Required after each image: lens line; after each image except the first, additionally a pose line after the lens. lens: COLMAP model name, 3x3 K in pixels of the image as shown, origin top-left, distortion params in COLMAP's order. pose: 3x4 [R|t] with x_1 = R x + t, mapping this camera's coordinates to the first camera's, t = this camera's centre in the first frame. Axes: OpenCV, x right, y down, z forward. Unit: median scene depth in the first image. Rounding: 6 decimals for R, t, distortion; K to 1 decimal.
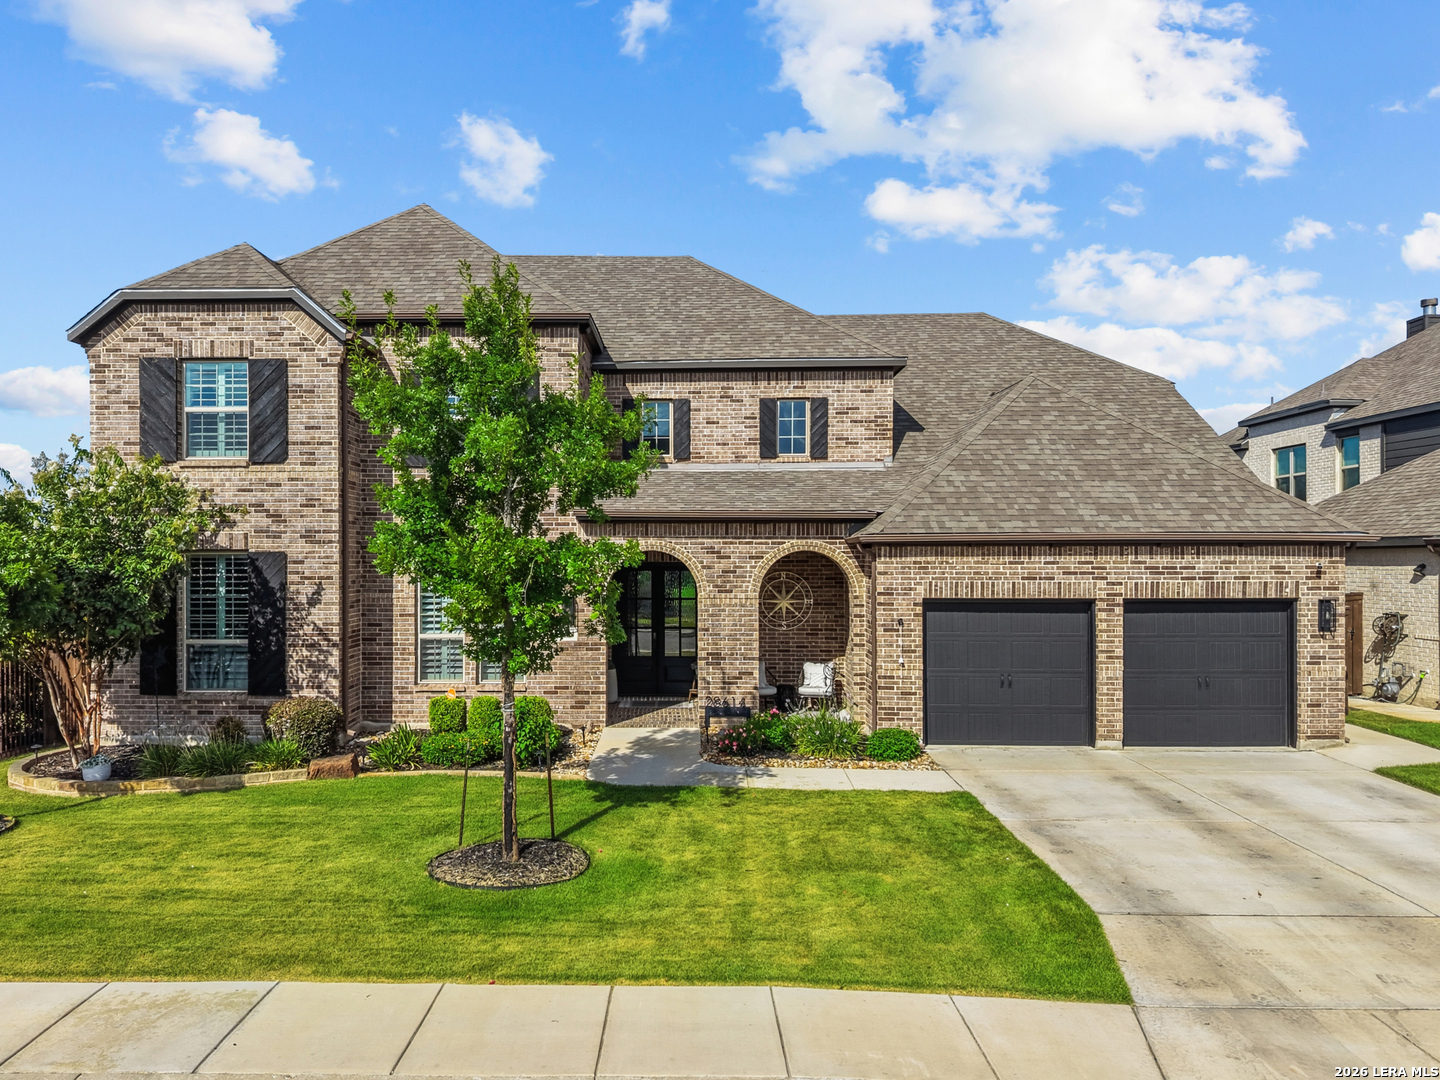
lens RADIAL K [[1059.8, 0, 654.3], [0, 1059.8, 540.2], [0, 0, 1]] dist [0.124216, -0.223015]
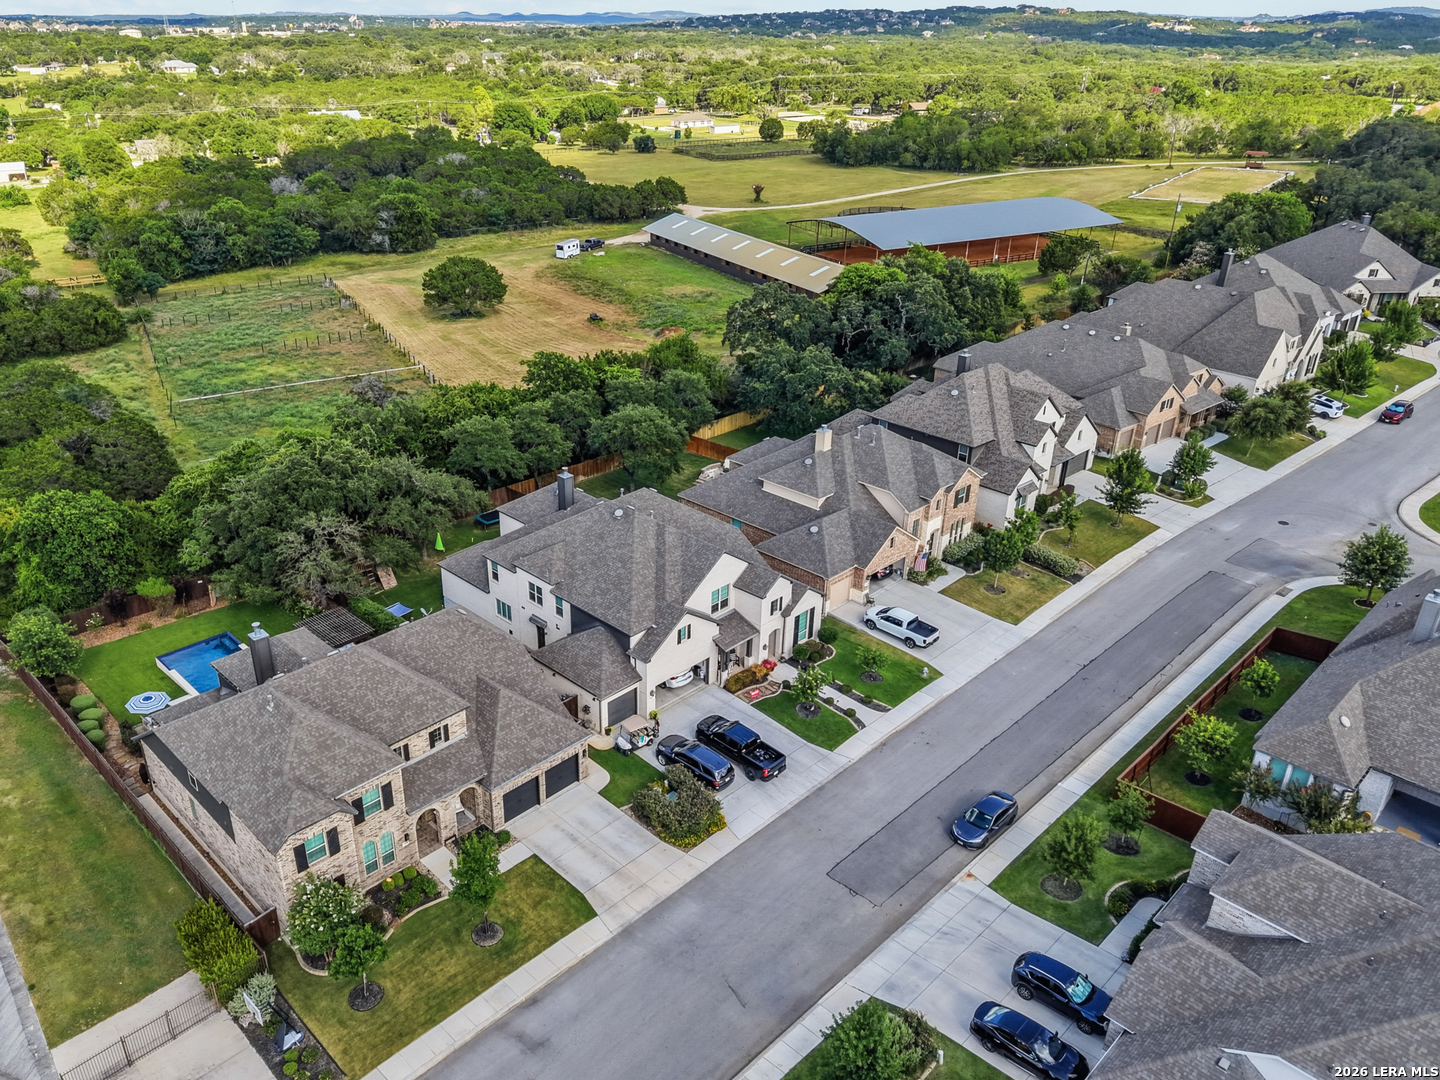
lens RADIAL K [[1059.8, 0, 654.3], [0, 1059.8, 540.2], [0, 0, 1]] dist [0.124216, -0.223015]
pose [[0.705774, -0.308475, 0.637750, -1.450826], [0.005986, 0.902787, 0.430046, -2.304992], [-0.708411, -0.299698, 0.639011, -1.458801]]
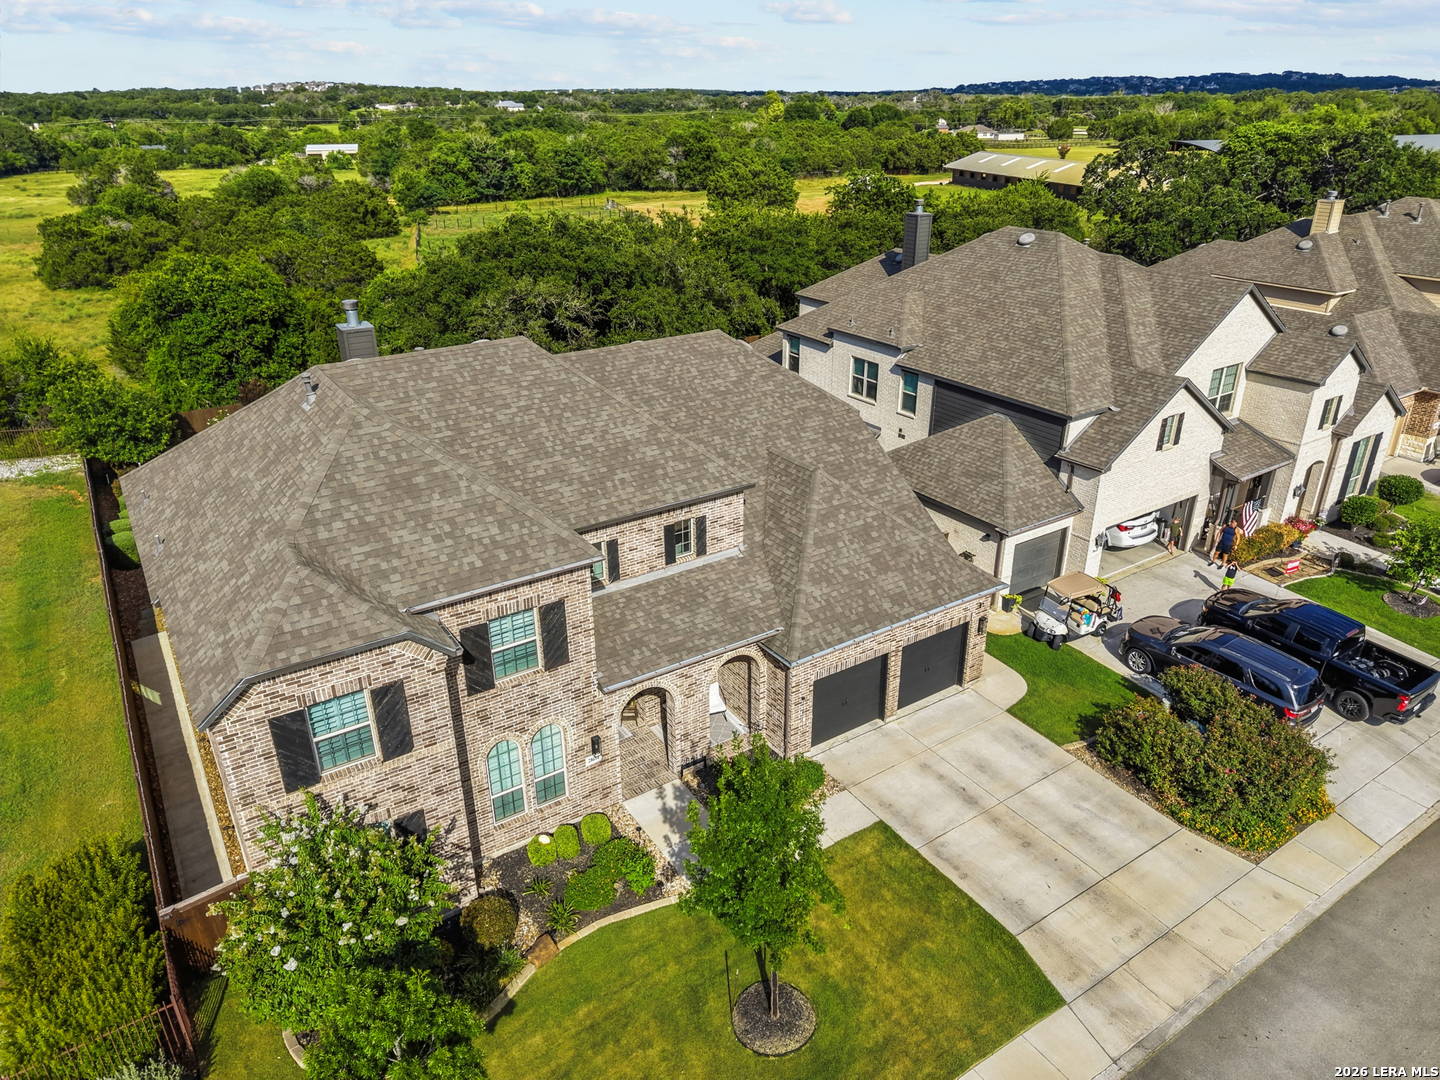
lens RADIAL K [[972.2, 0, 760.8], [0, 972.2, 533.1], [0, 0, 1]] dist [0.105652, -0.182301]
pose [[0.807272, -0.239925, 0.539210, -0.571233], [-0.006995, 0.909684, 0.415242, -0.774940], [-0.590138, -0.338985, 0.732684, 0.014111]]
